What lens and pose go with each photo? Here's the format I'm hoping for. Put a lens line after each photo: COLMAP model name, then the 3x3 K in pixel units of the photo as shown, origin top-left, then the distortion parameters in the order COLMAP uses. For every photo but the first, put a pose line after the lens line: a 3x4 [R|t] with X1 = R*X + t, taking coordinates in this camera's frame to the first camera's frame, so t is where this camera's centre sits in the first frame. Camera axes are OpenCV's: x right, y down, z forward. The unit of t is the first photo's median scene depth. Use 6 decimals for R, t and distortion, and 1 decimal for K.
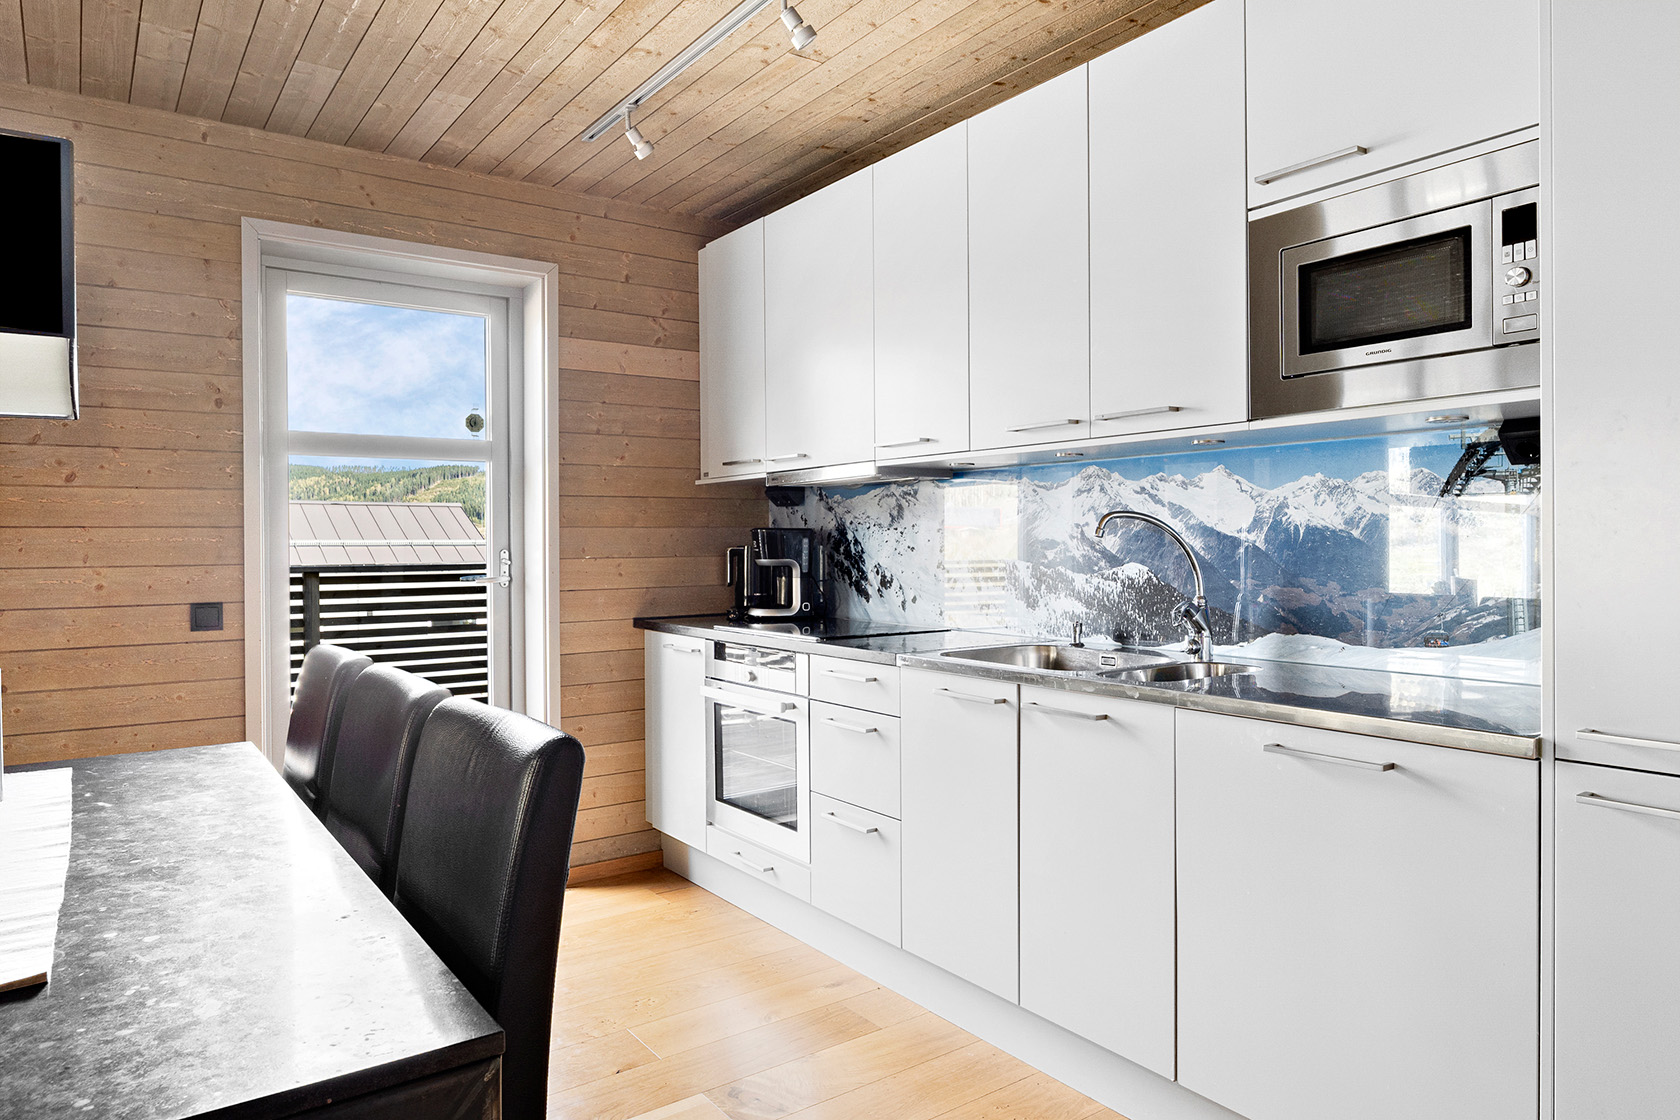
lens RADIAL K [[1067.0, 0, 830.3], [0, 1067.0, 549.0], [0, 0, 1]] dist [0.006997, -0.004455]
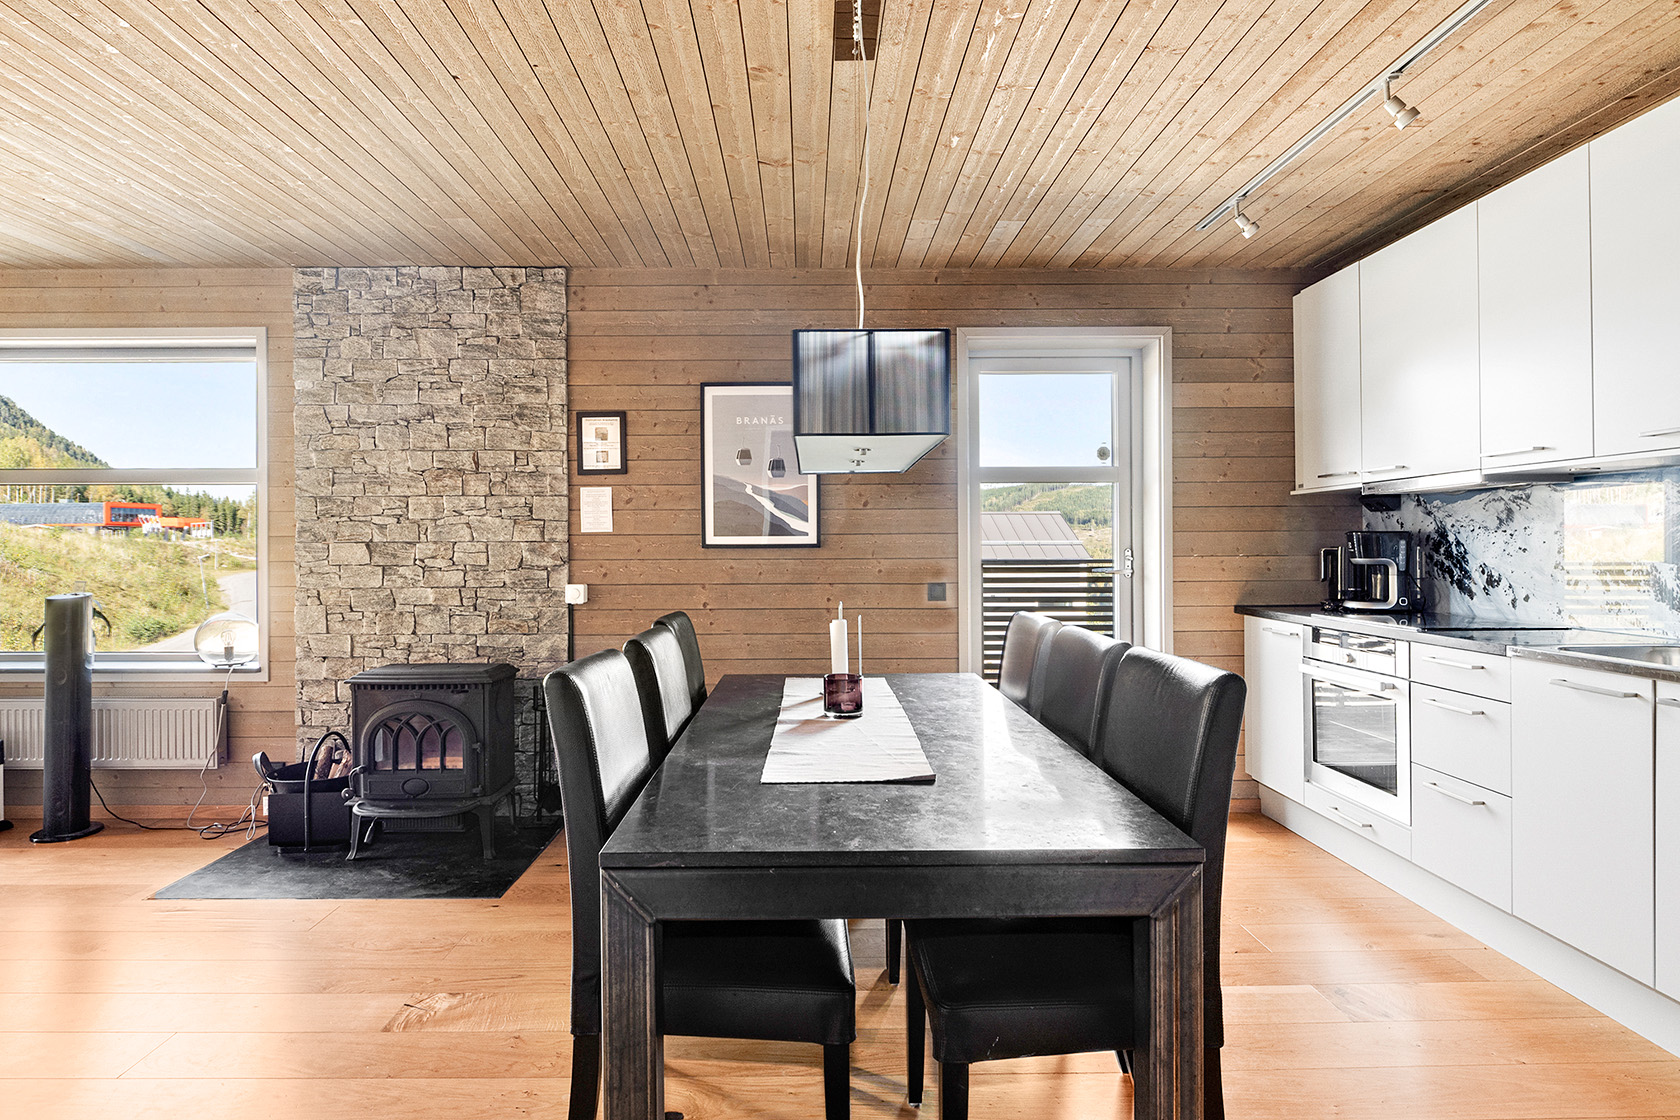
lens RADIAL K [[875.6, 0, 822.5], [0, 875.6, 539.7], [0, 0, 1]] dist [0.001934, -0.004418]
pose [[0.826560, -0.000766, -0.562848, -0.010690], [-0.004564, 0.999957, -0.008062, -0.000324], [0.562830, 0.009233, 0.826521, -0.118723]]
